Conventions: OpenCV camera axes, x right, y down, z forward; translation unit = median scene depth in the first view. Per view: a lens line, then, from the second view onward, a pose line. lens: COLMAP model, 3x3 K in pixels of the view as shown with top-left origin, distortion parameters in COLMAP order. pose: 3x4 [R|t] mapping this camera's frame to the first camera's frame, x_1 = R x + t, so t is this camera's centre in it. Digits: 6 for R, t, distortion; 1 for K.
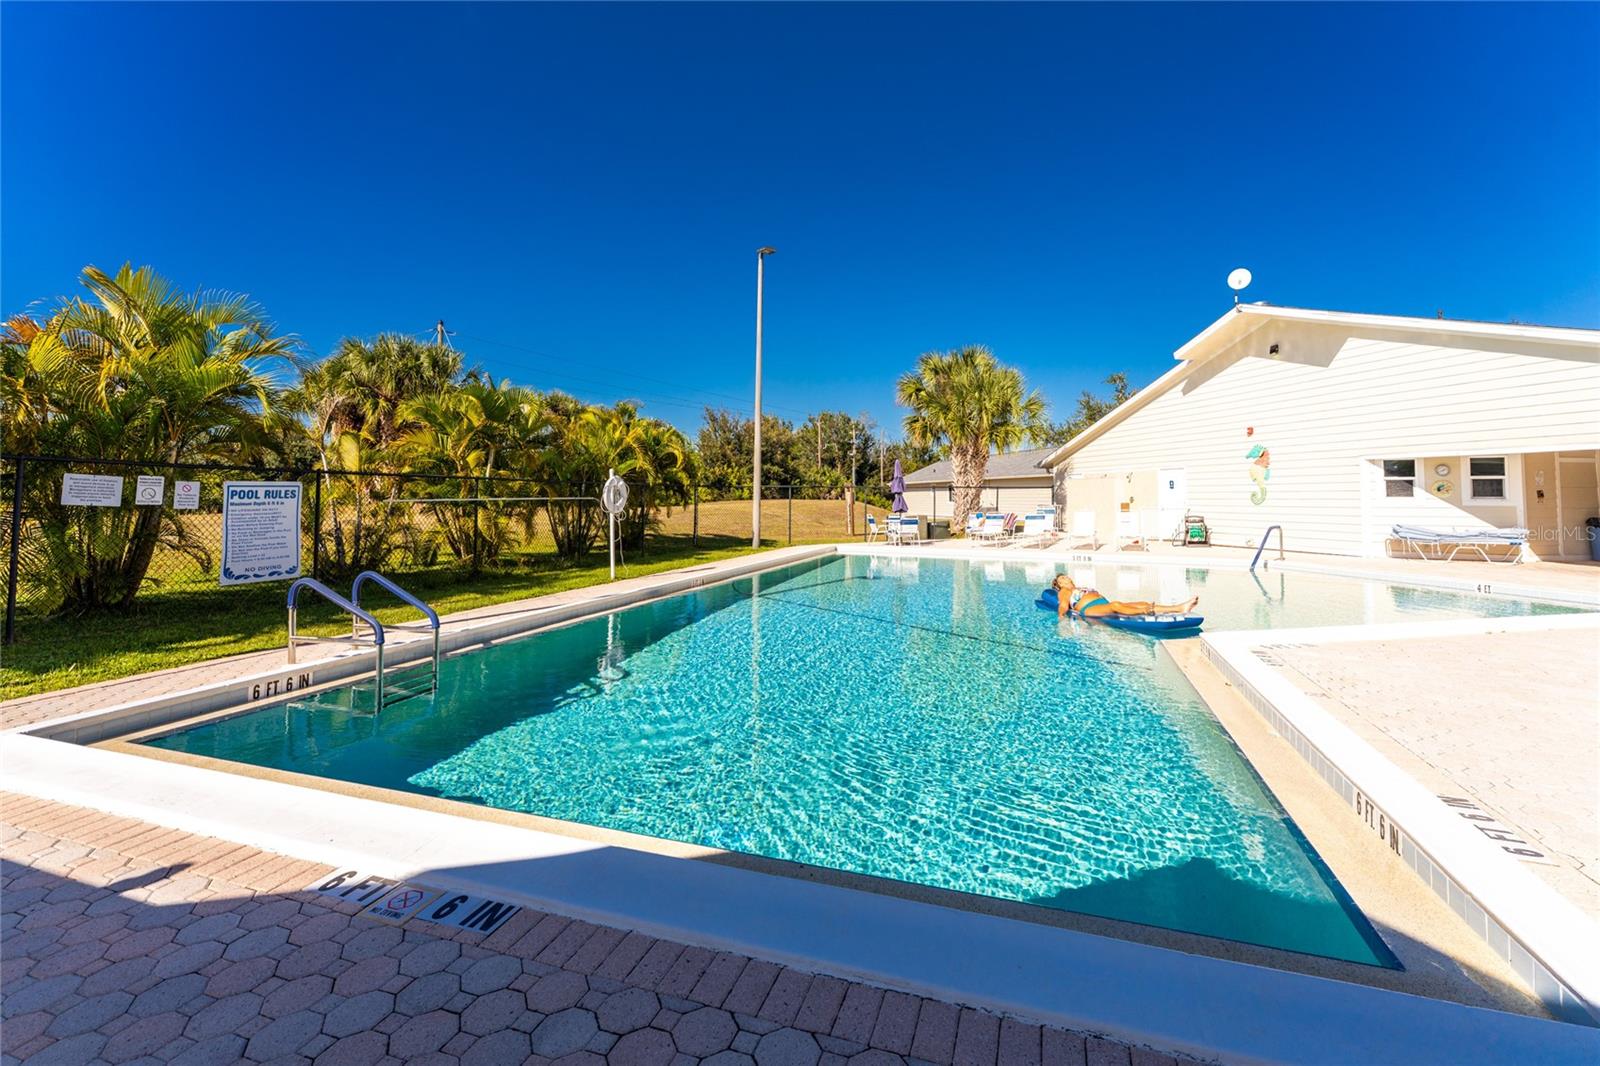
lens RADIAL K [[646.0, 0, 800.0], [0, 646.0, 482.4], [0, 0, 1]] dist [-0.001245, -0.000179]
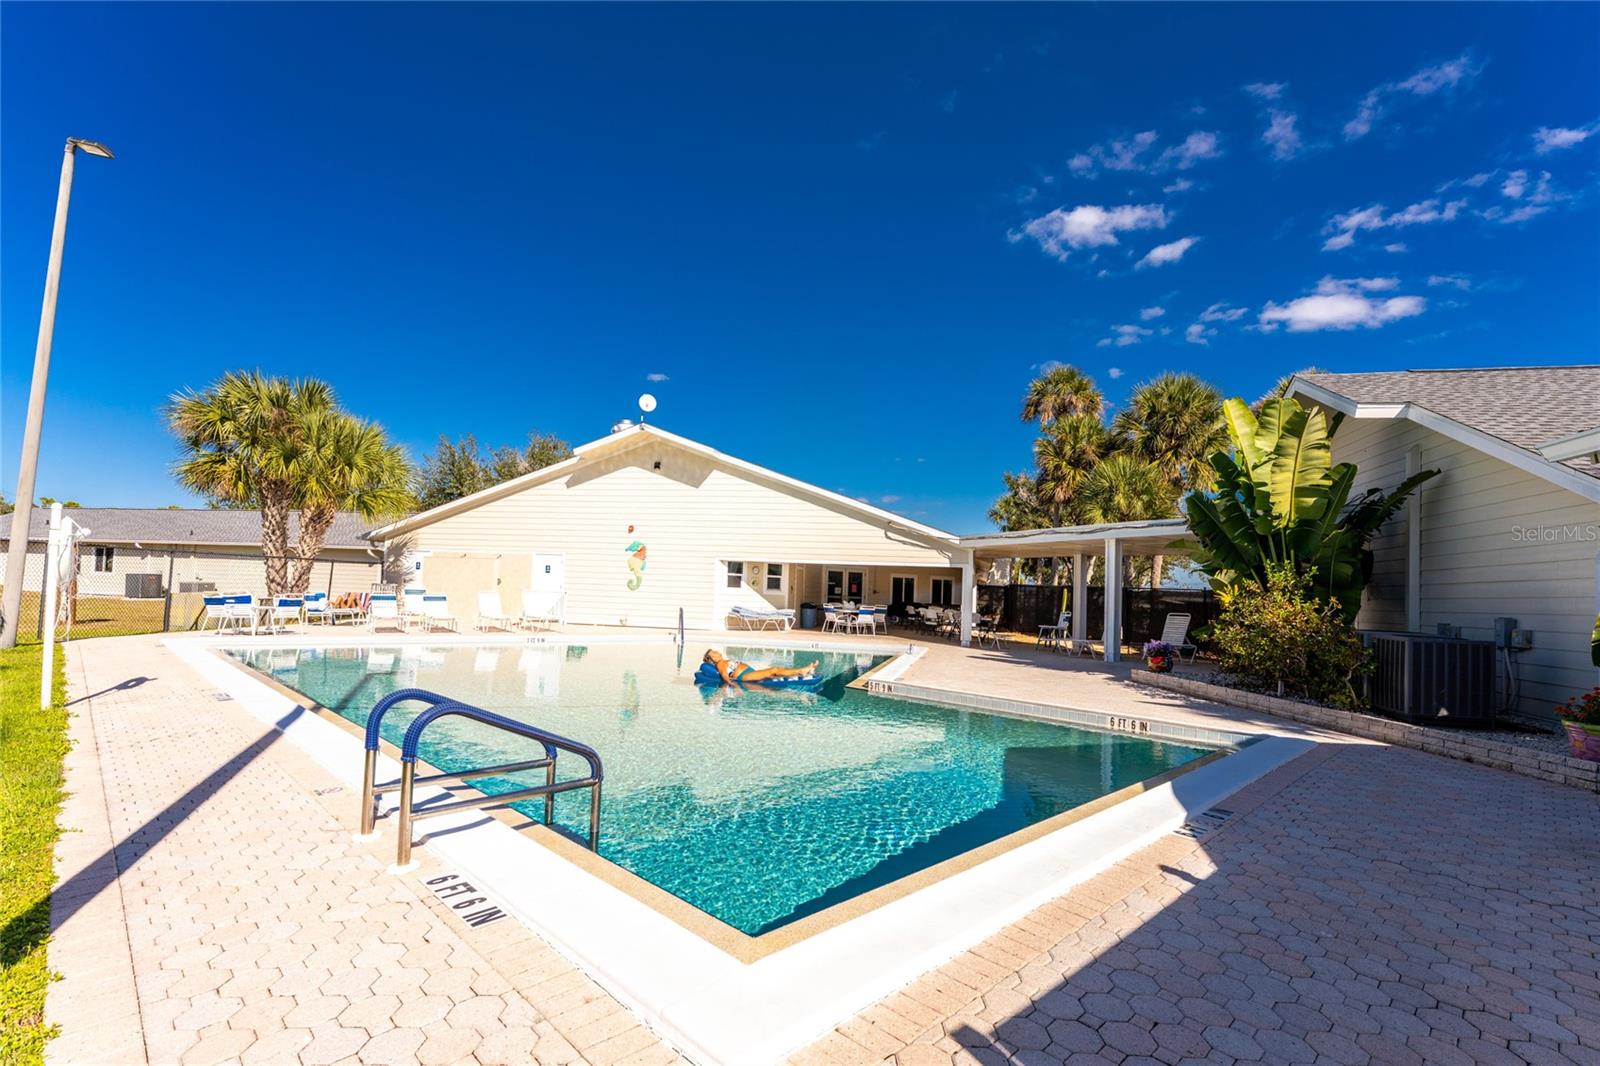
lens RADIAL K [[686.5, 0, 797.6], [0, 686.5, 584.7], [0, 0, 1]] dist [-0.000593, -0.000015]
pose [[0.496496, 0.026574, 0.867632, -0.318136], [-0.057655, 0.998334, 0.002415, 0.004508], [-0.866122, -0.051222, 0.497201, 0.118769]]
